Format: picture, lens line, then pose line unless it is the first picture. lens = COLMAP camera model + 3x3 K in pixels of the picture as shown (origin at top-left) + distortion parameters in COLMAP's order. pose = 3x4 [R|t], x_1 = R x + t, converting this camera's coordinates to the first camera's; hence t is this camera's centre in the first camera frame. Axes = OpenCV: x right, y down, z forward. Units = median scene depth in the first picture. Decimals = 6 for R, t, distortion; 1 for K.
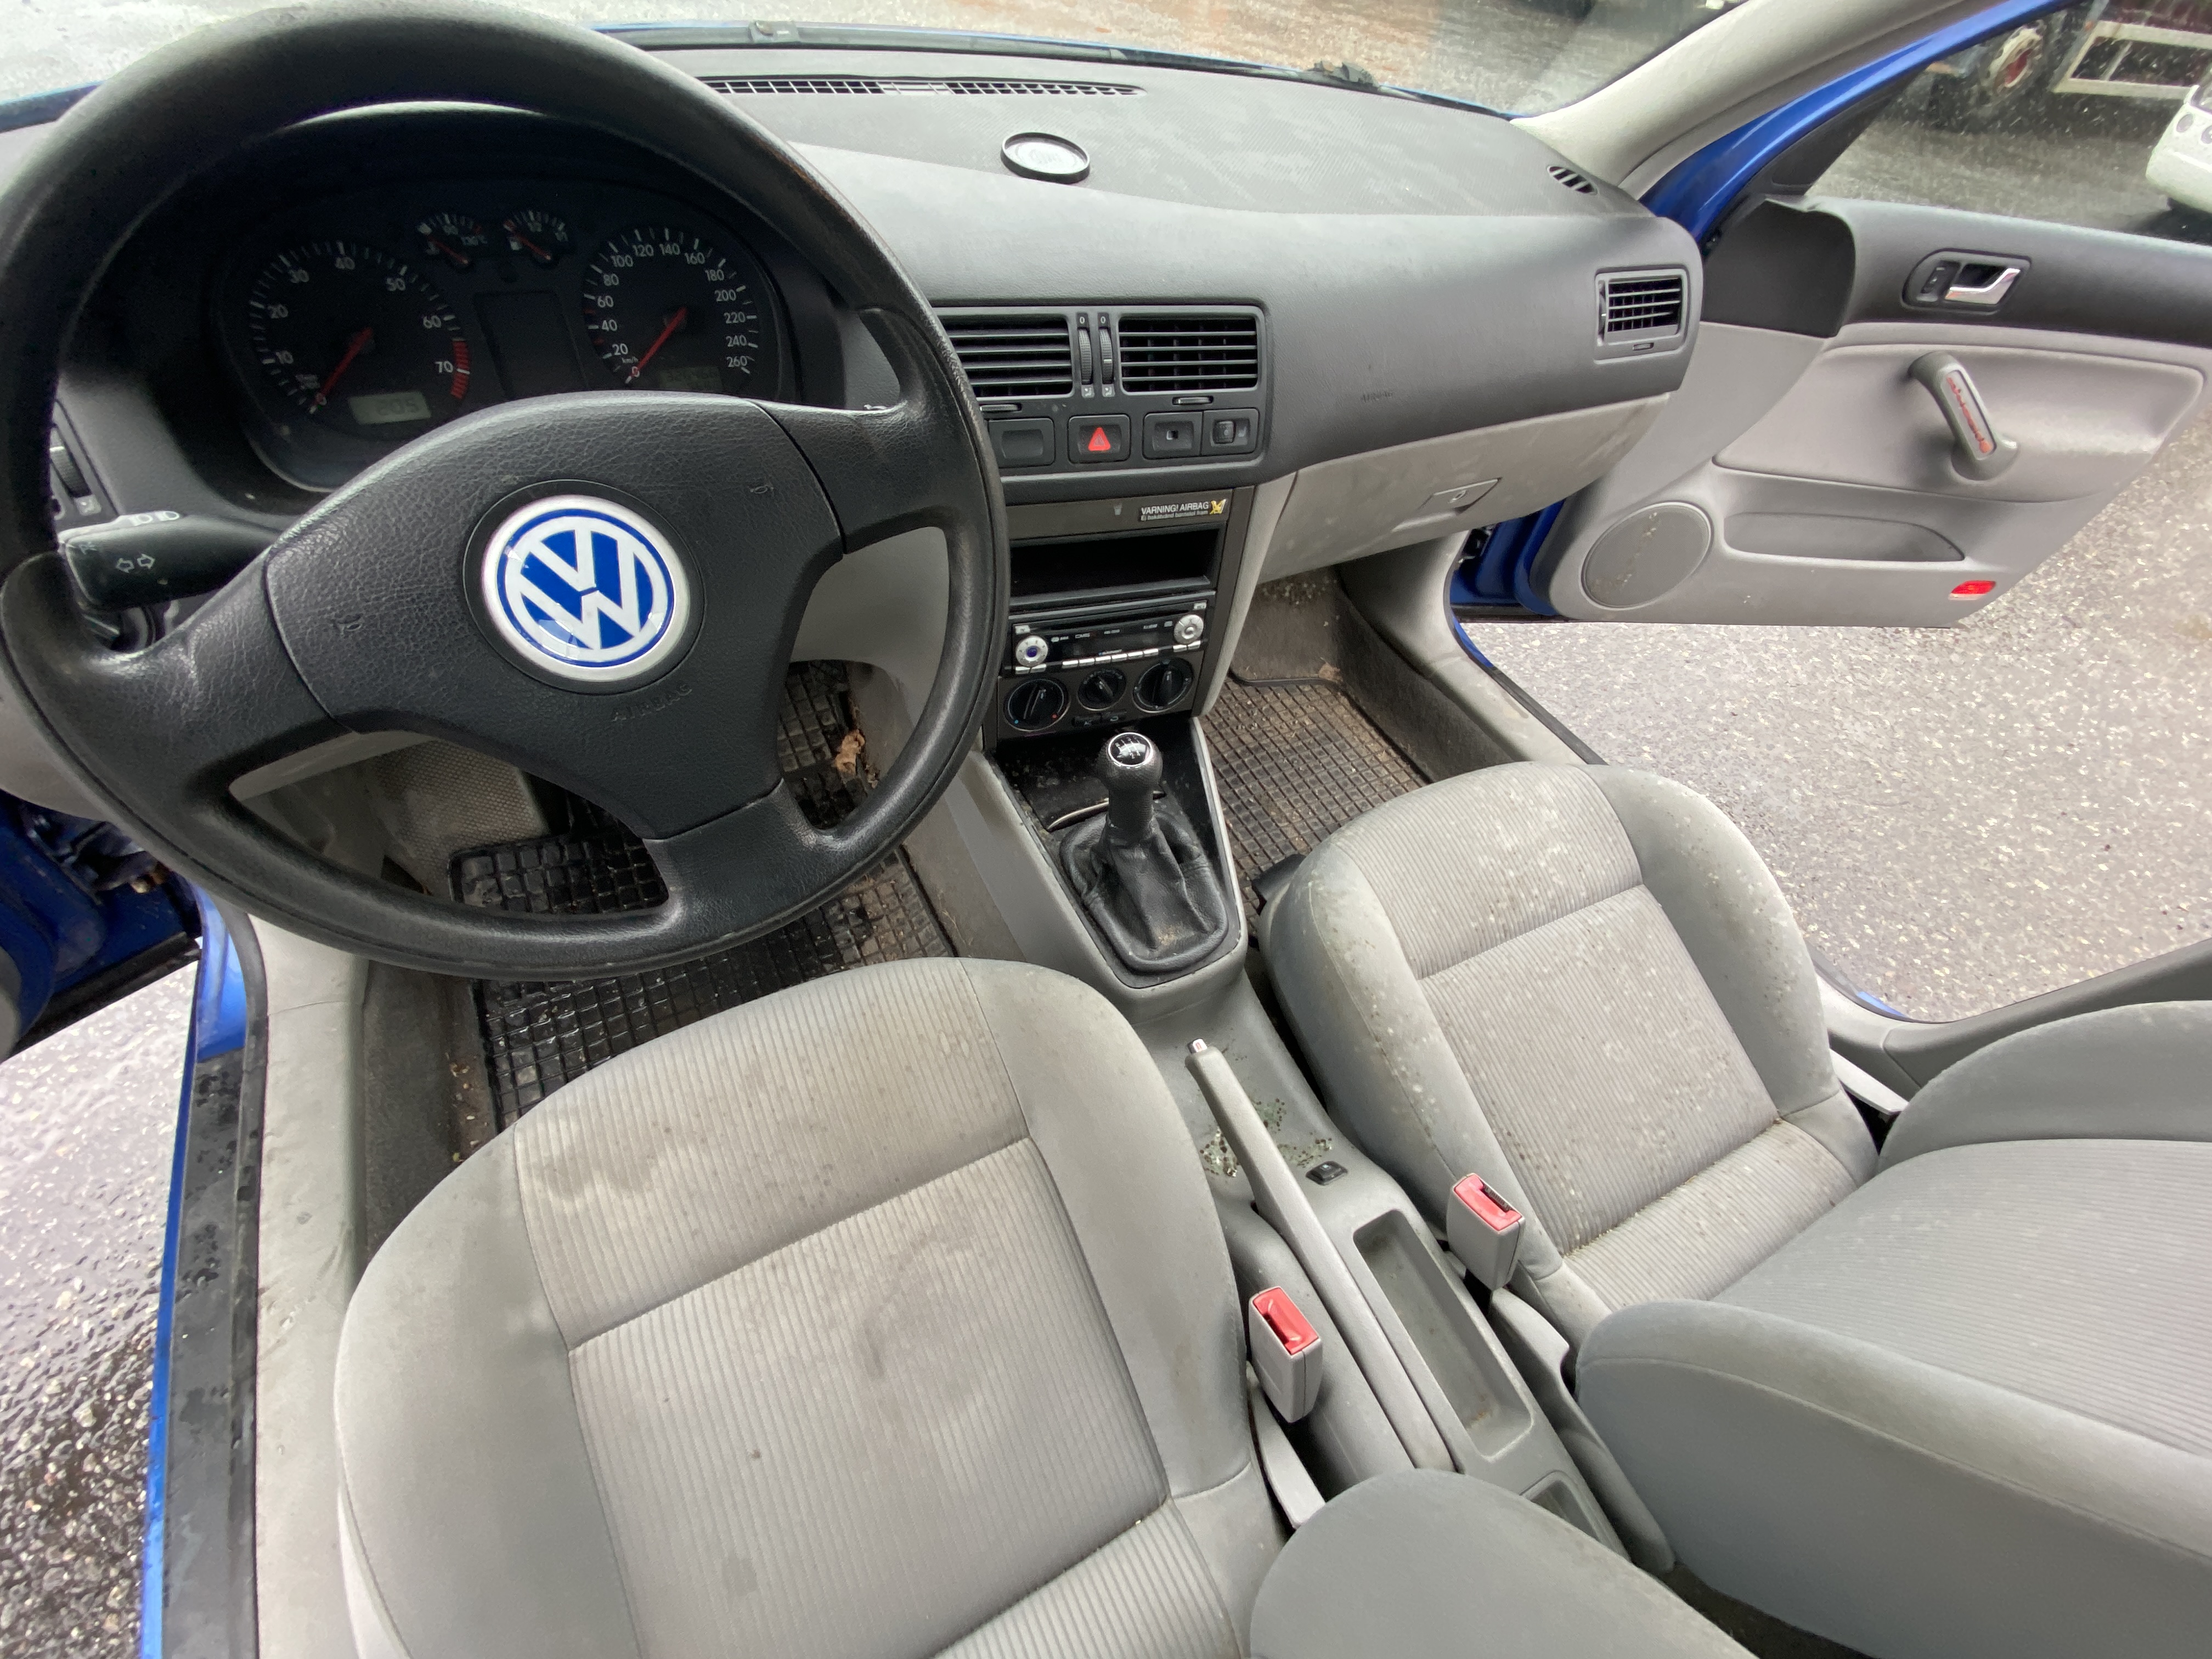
lens RADIAL K [[886.3, 0, 1110.1], [0, 886.3, 828.5], [0, 0, 1]] dist [0.001111, -0.010860]
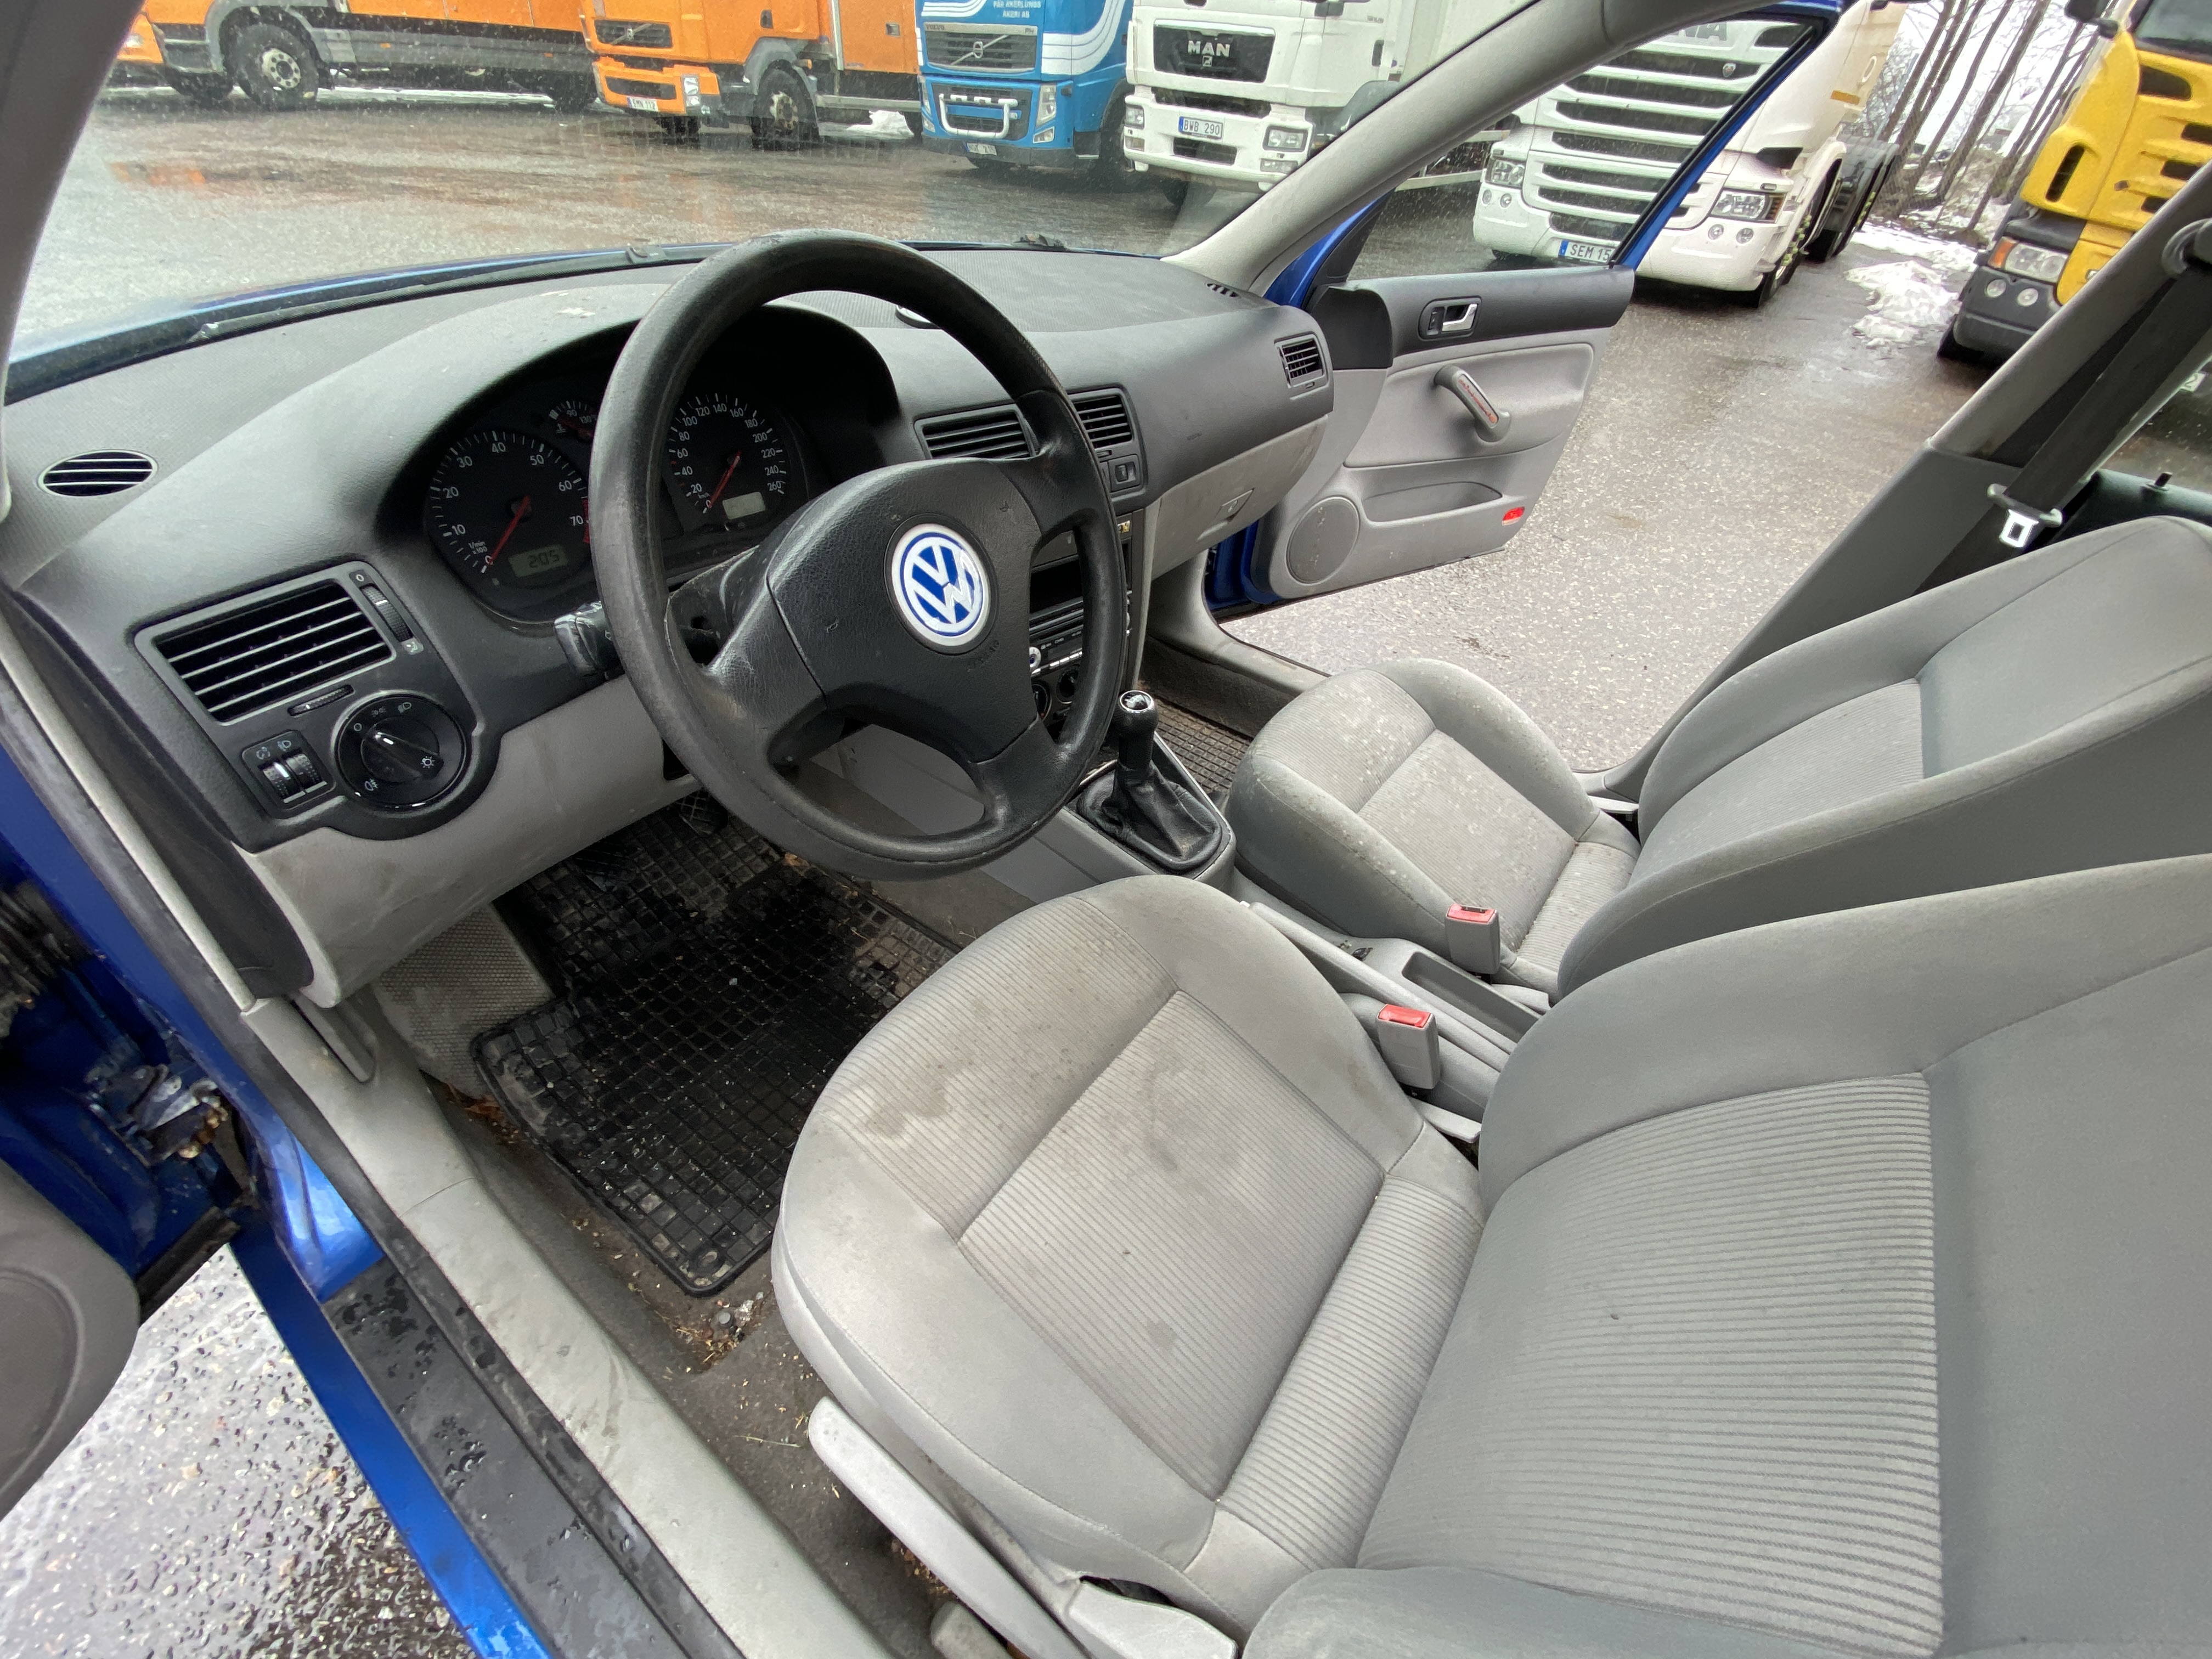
lens RADIAL K [[886.3, 0, 1110.1], [0, 886.3, 828.5], [0, 0, 1]] dist [0.001111, -0.010860]
pose [[0.896382, -0.307092, 0.319678, -0.433149], [0.344984, 0.936138, -0.068057, 0.146943], [-0.278363, 0.171289, 0.945079, -0.199373]]
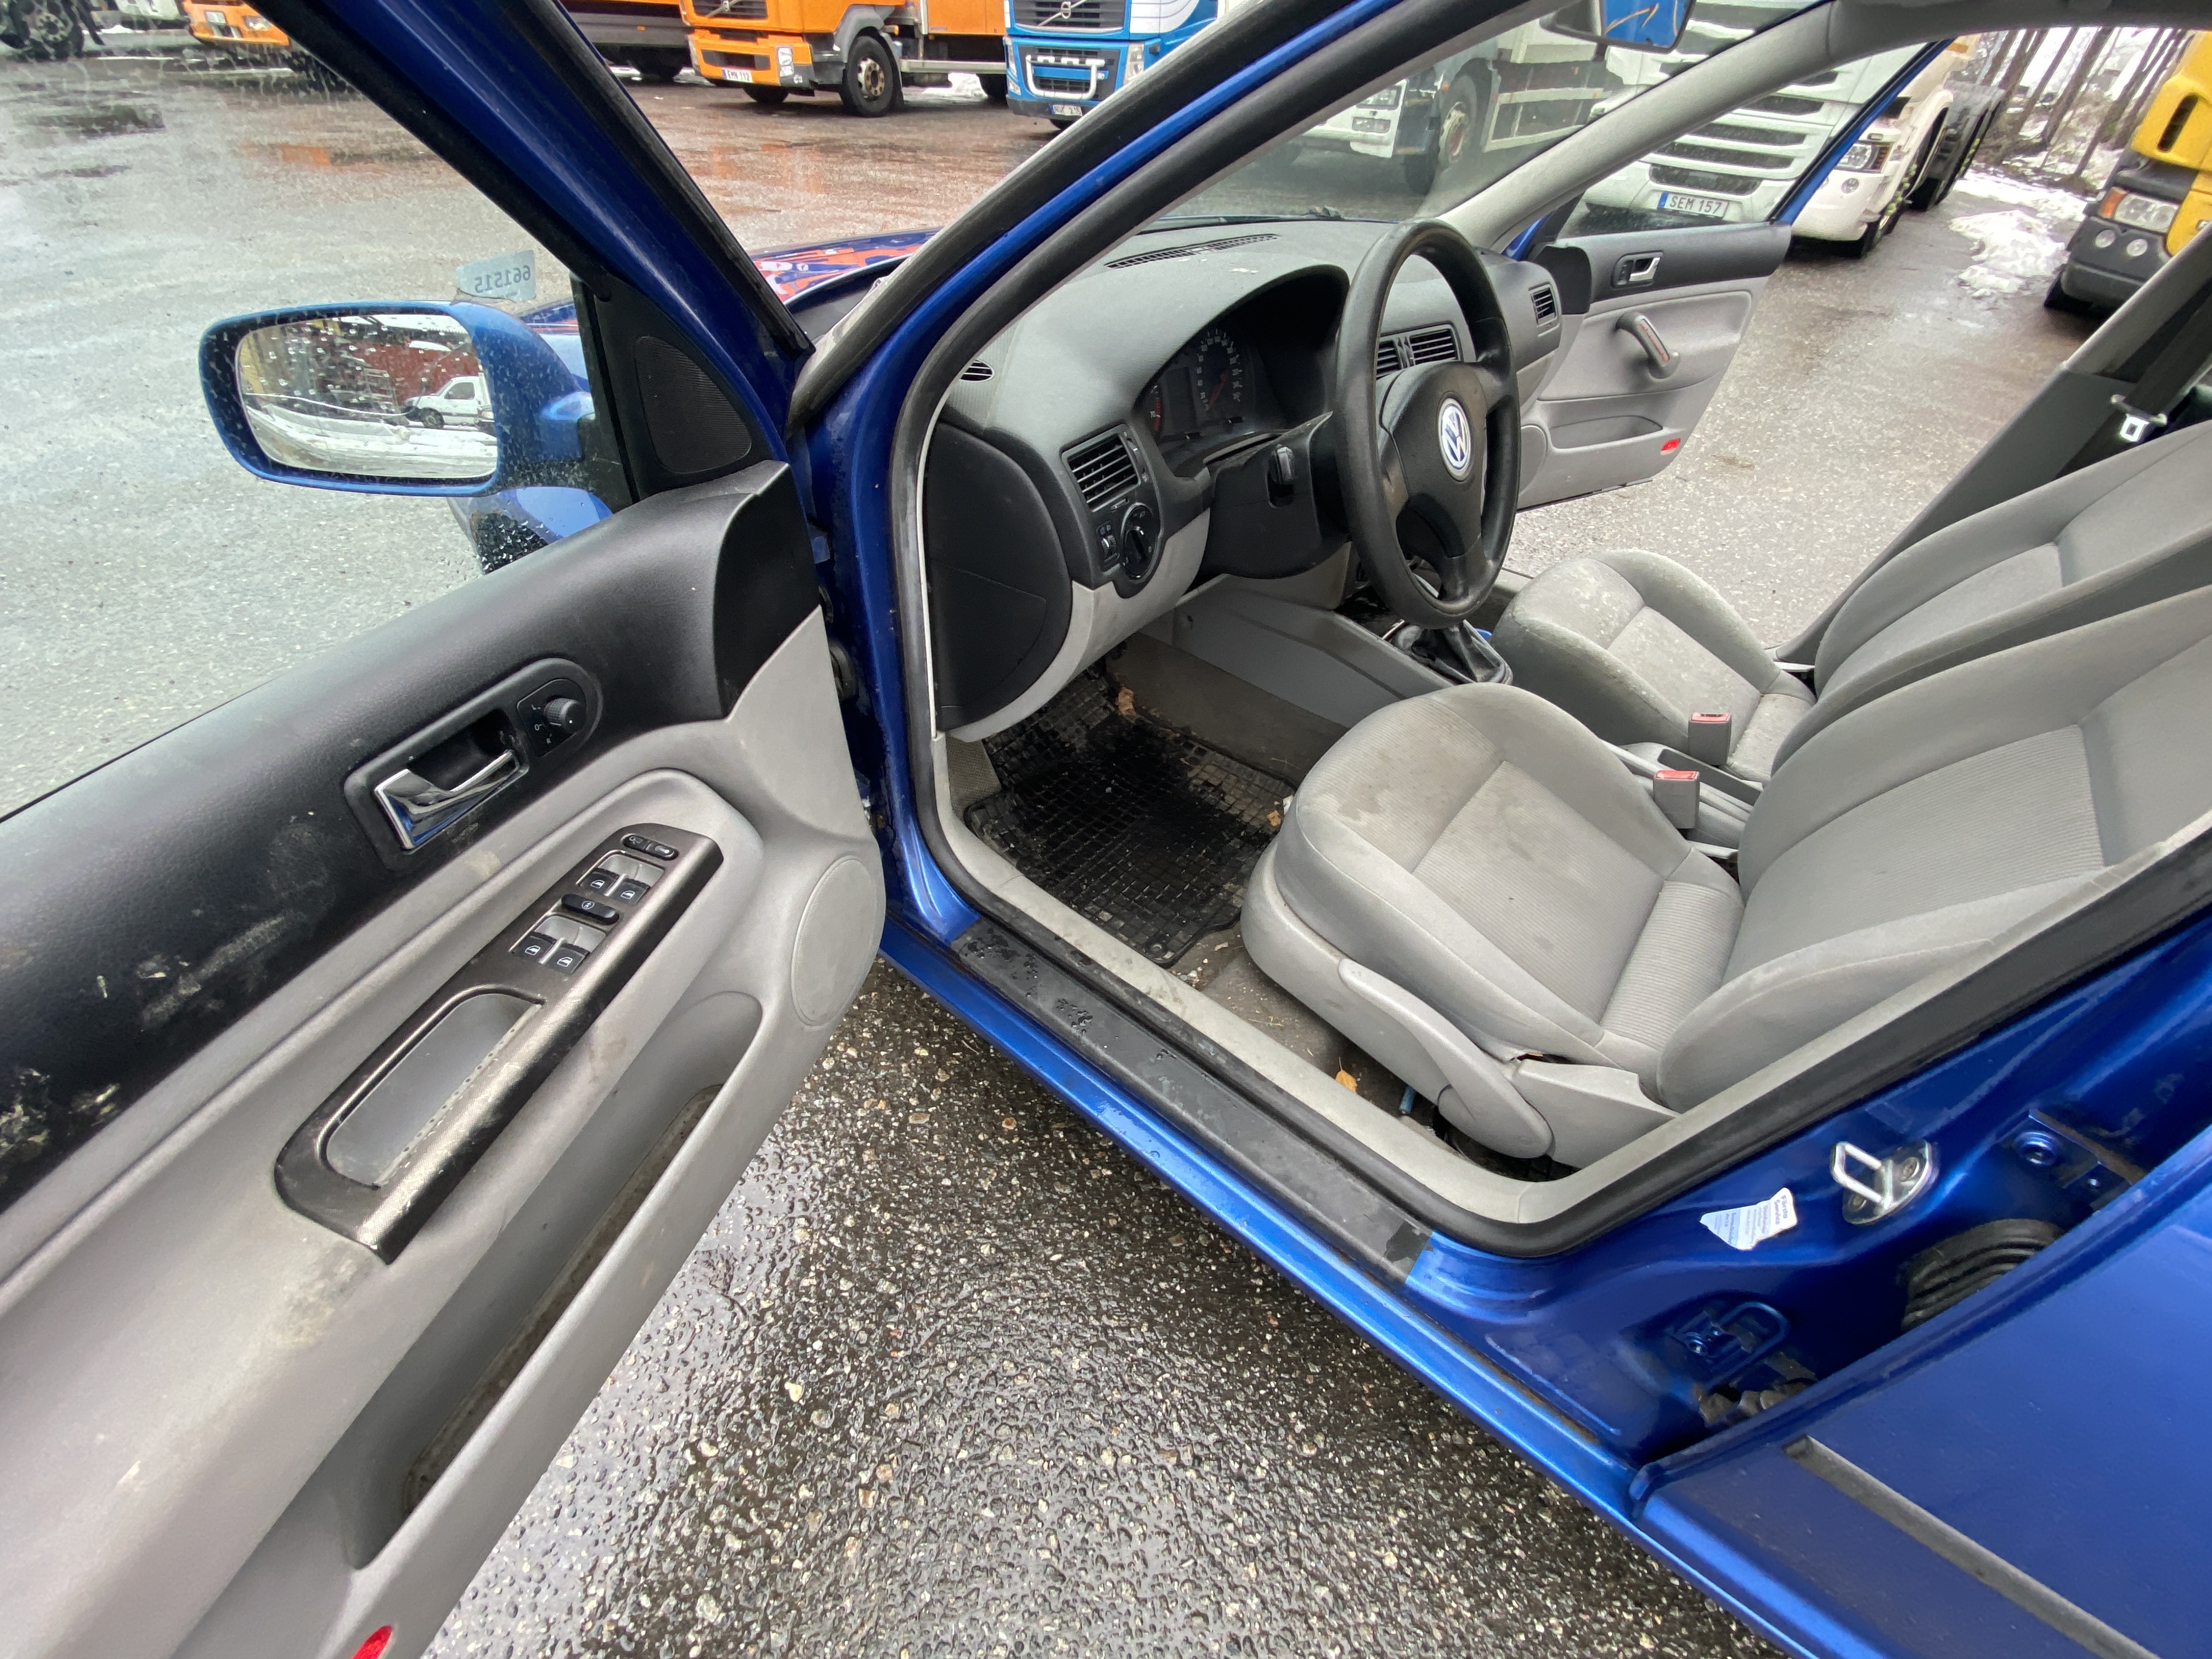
lens RADIAL K [[878.6, 0, 1079.7], [0, 878.6, 849.0], [0, 0, 1]] dist [-0.038098, -0.000567]
pose [[0.923125, -0.313677, 0.222368, -1.115491], [0.331286, 0.942413, -0.045895, 0.257460], [-0.195166, 0.116034, 0.973882, -0.448212]]
